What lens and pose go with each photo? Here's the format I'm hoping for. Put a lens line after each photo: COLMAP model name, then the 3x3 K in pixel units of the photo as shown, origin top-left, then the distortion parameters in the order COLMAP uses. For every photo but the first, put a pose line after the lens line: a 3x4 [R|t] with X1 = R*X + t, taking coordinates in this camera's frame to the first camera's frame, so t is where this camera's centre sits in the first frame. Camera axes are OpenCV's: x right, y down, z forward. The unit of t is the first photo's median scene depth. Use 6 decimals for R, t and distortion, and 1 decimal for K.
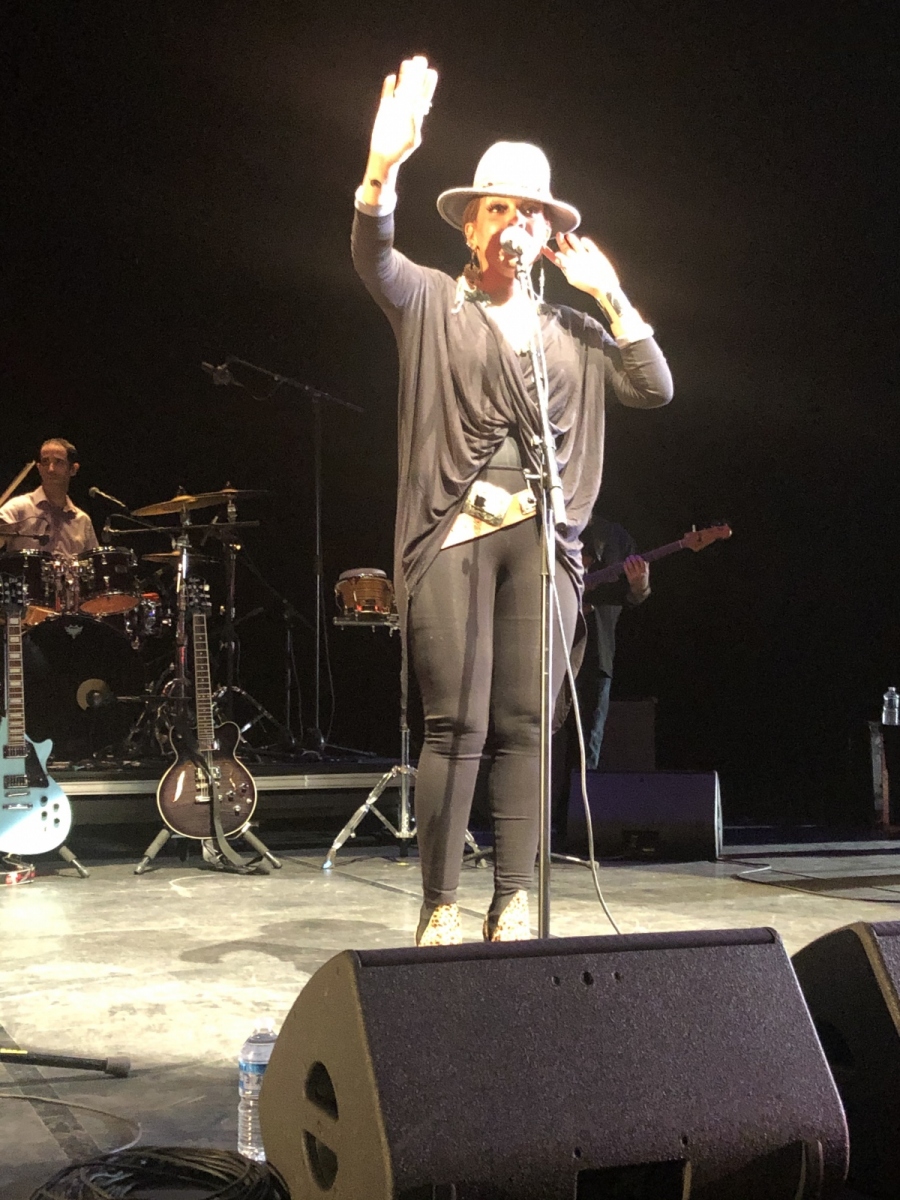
lens RADIAL K [[1703.1, 0, 450.0], [0, 1703.1, 600.0], [0, 0, 1]] dist [0.159111, -0.546832]
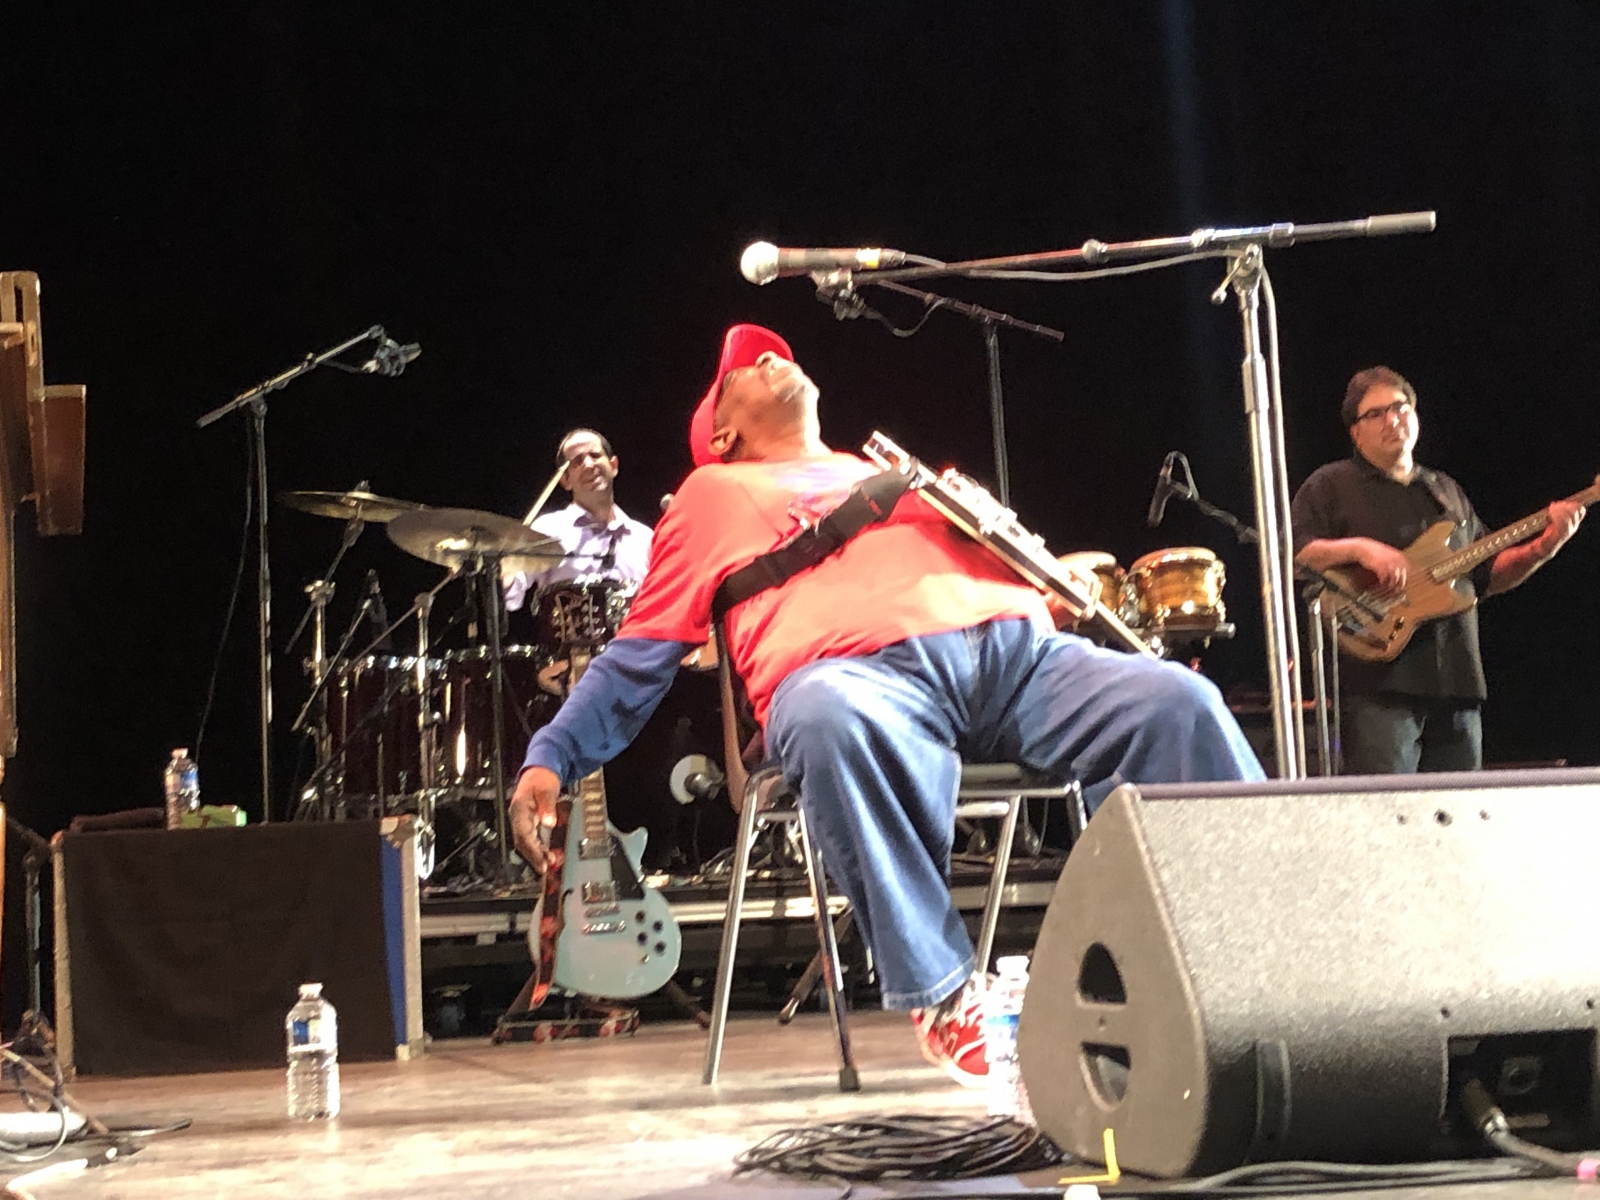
lens RADIAL K [[2757.4, 0, 810.1], [0, 2757.4, 534.9], [0, 0, 1]] dist [0.258605, -1.202468]
pose [[0.986963, -0.079470, -0.139961, -0.004151], [0.069027, 0.994564, -0.077957, 0.055837], [0.145396, 0.067280, 0.987083, -0.084999]]
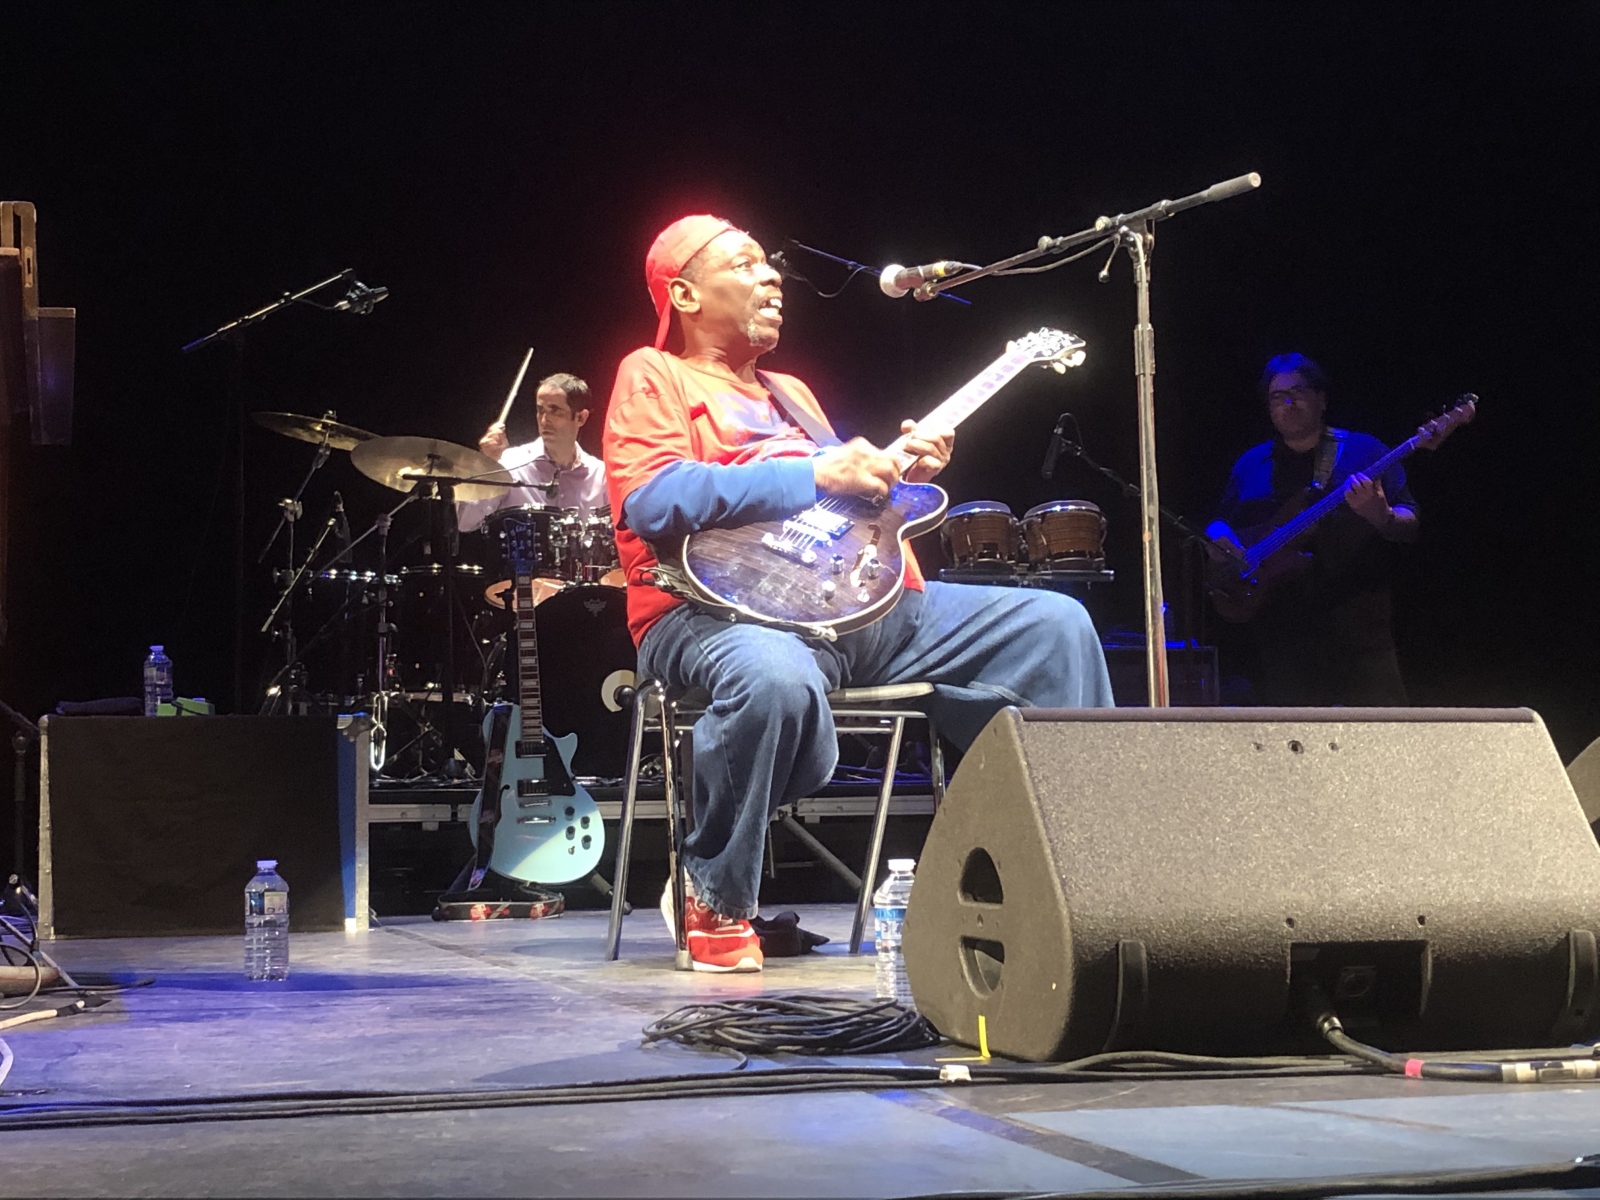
lens RADIAL K [[2480.4, 0, 766.3], [0, 2480.4, 575.8], [0, 0, 1]] dist [0.224376, -0.914734]
pose [[0.990939, -0.035554, -0.129519, -0.004641], [0.030831, 0.998791, -0.038293, 0.056801], [0.130724, 0.033953, 0.990837, -0.078680]]
